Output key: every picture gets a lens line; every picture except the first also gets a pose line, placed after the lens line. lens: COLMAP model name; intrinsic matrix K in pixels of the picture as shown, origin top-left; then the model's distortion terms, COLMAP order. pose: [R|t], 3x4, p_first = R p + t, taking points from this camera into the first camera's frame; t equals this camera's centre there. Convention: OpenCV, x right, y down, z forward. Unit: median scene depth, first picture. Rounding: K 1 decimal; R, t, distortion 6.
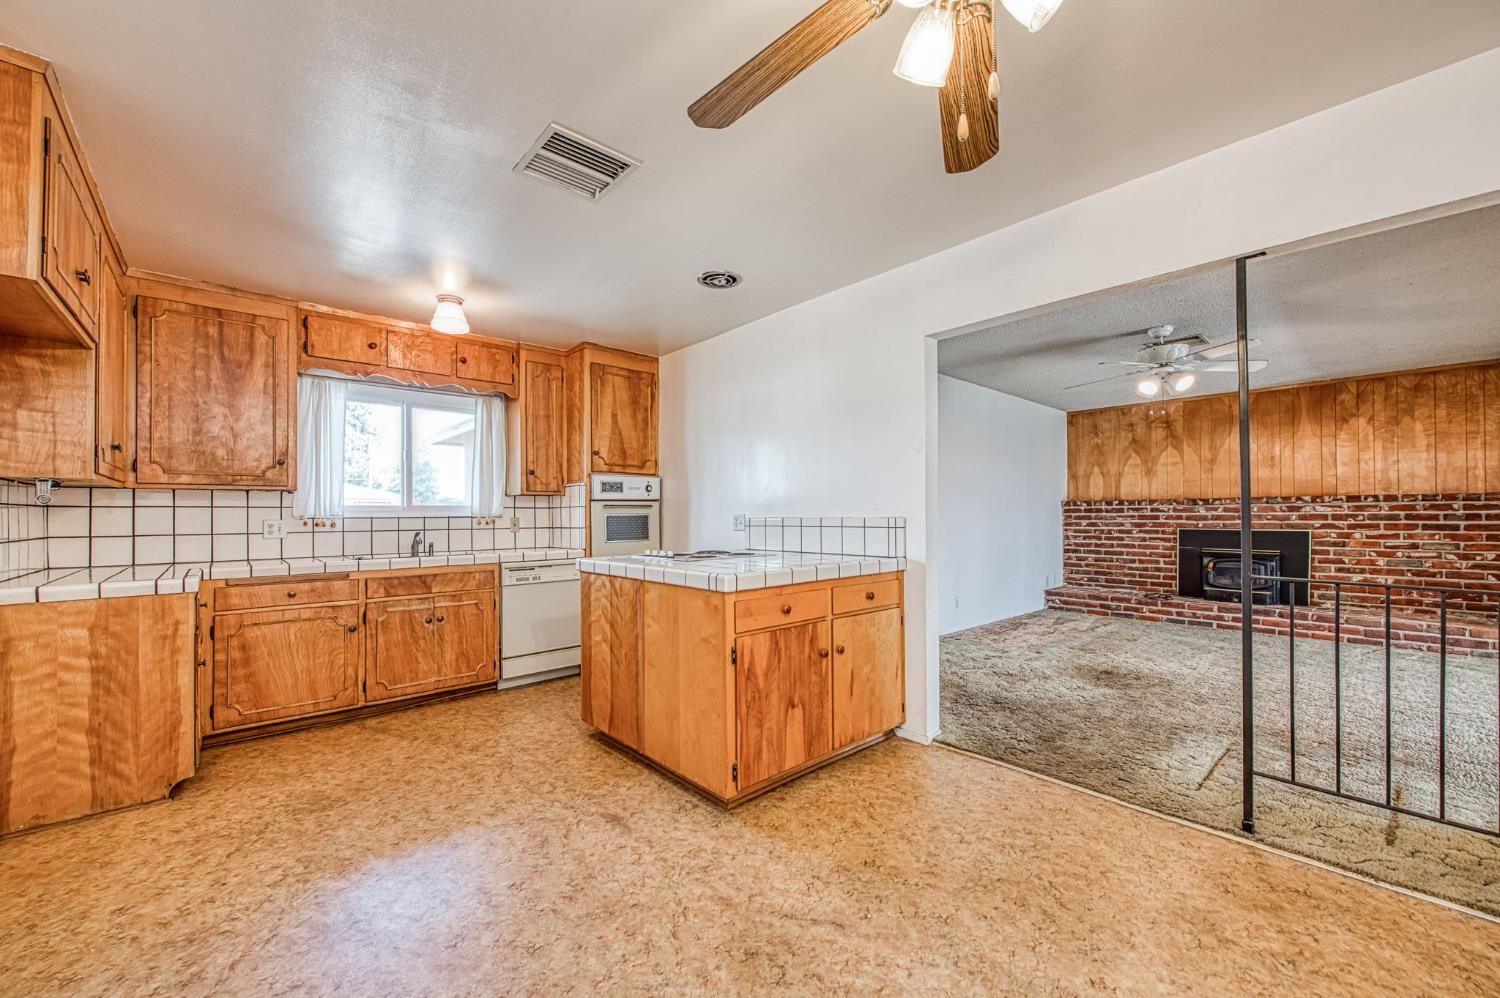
lens RADIAL K [[591.3, 0, 748.4], [0, 591.3, 511.7], [0, 0, 1]] dist [0.001183, 0.000057]
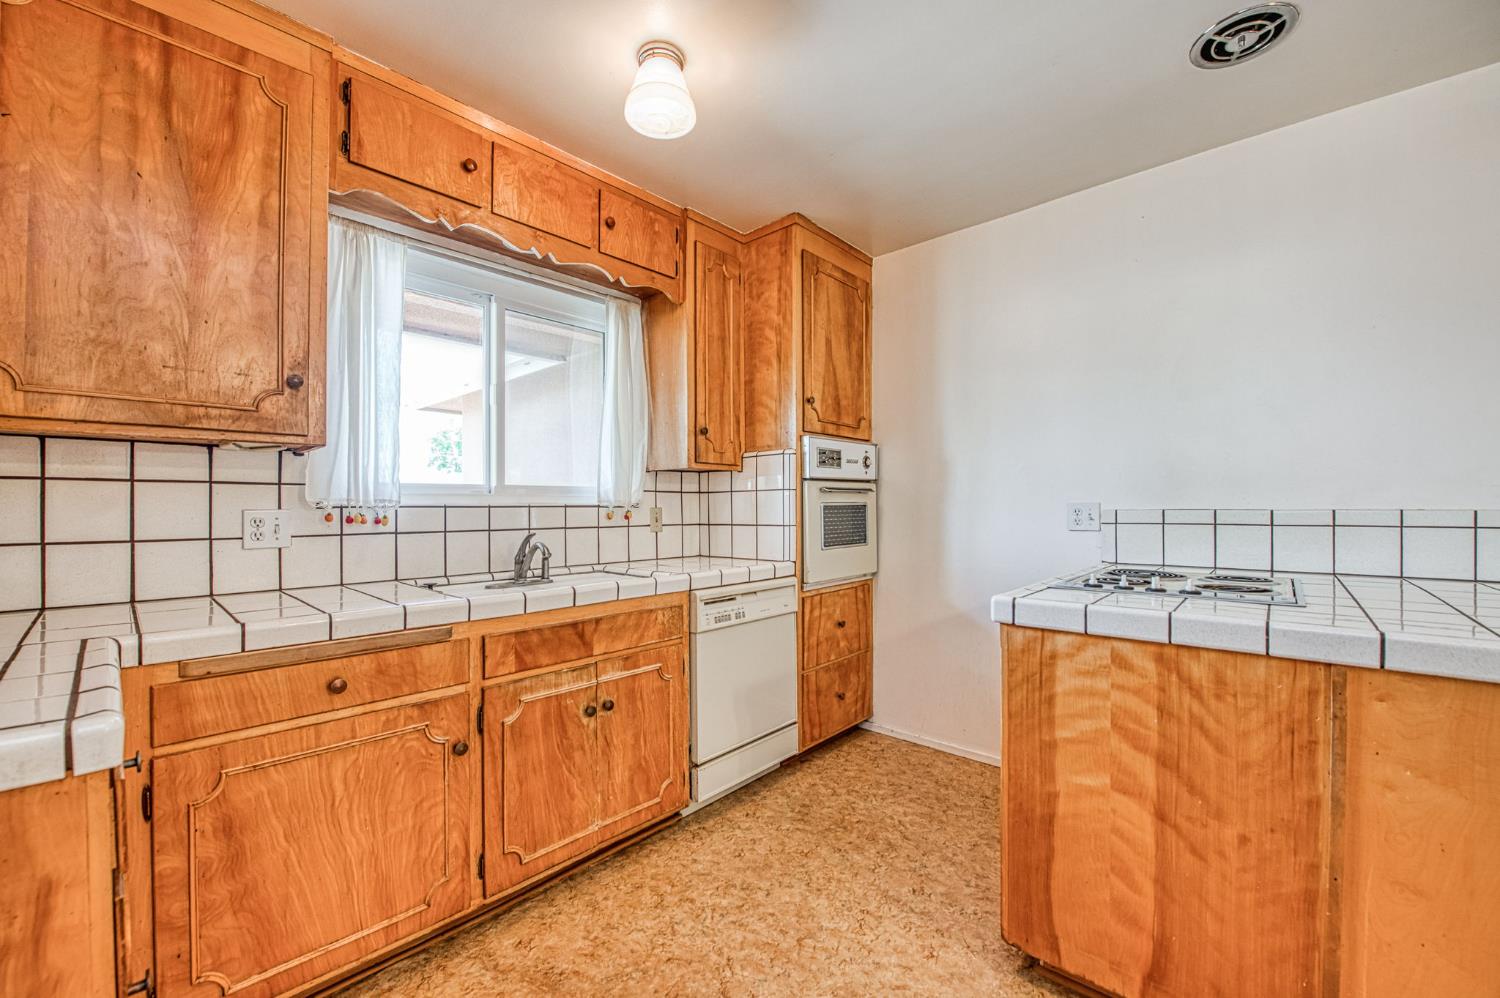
lens RADIAL K [[601.3, 0, 747.0], [0, 601.3, 505.5], [0, 0, 1]] dist [-0.020334, -0.000150]
pose [[0.995086, 0.005178, 0.098875, -0.466421], [-0.005555, 0.999978, 0.003535, 0.006716], [-0.098854, -0.004067, 0.995094, 0.489558]]
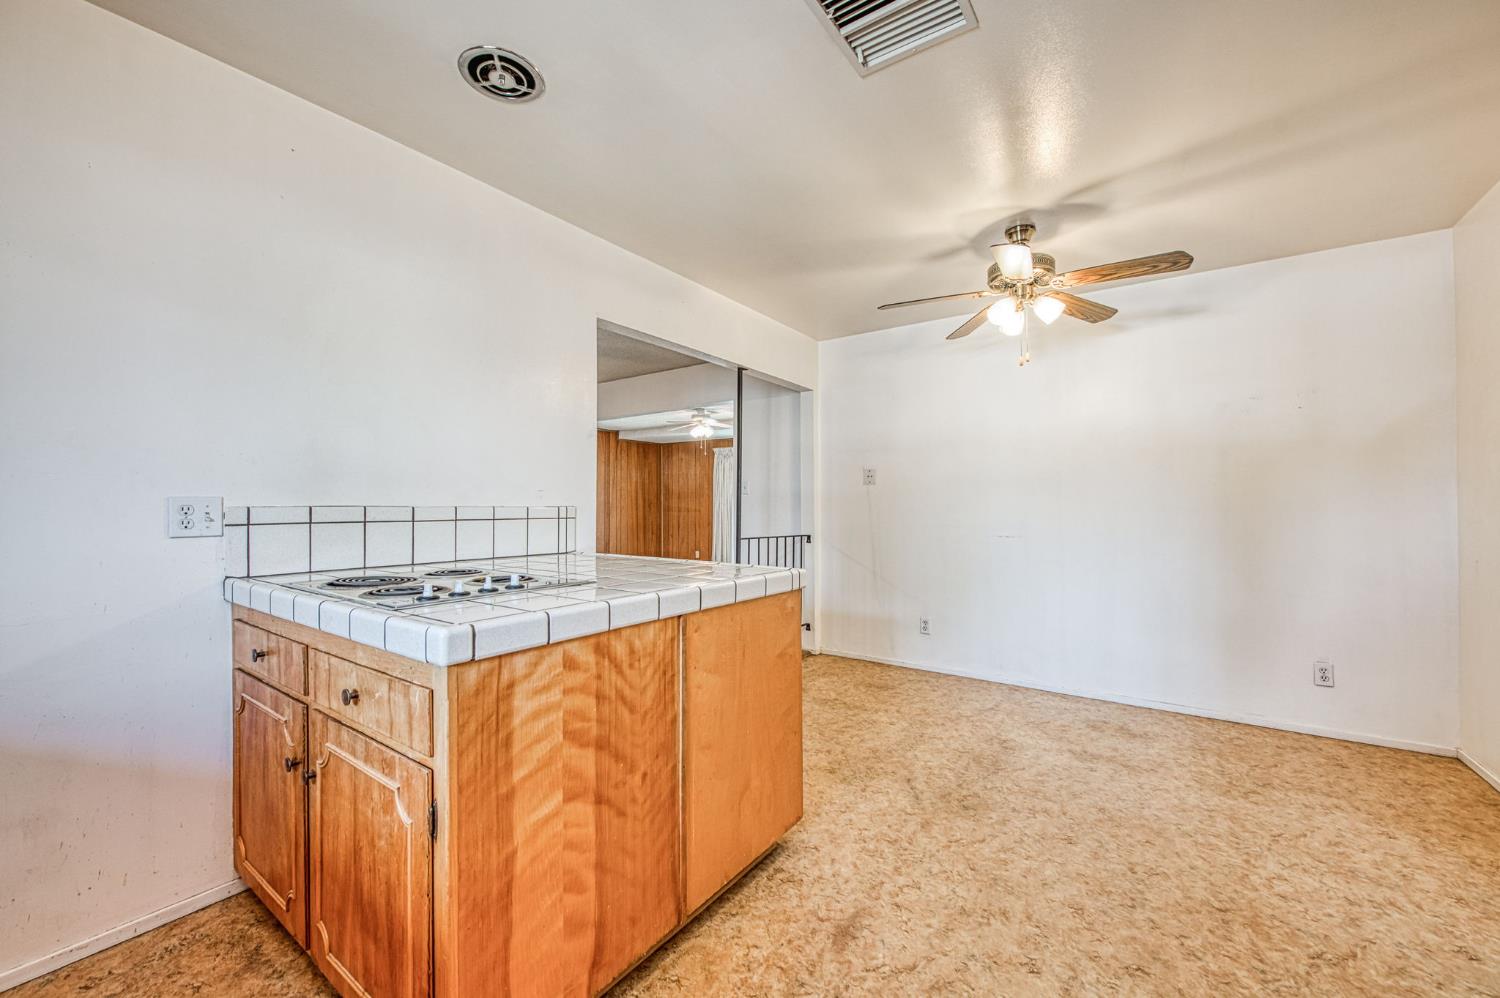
lens RADIAL K [[589.5, 0, 746.7], [0, 589.5, 494.2], [0, 0, 1]] dist [-0.007664, 0.000127]
pose [[-0.219189, 0.024727, 0.975369, -0.564734], [-0.006547, 0.999619, -0.026813, 0.011329], [-0.975660, -0.012262, -0.218944, 0.804409]]
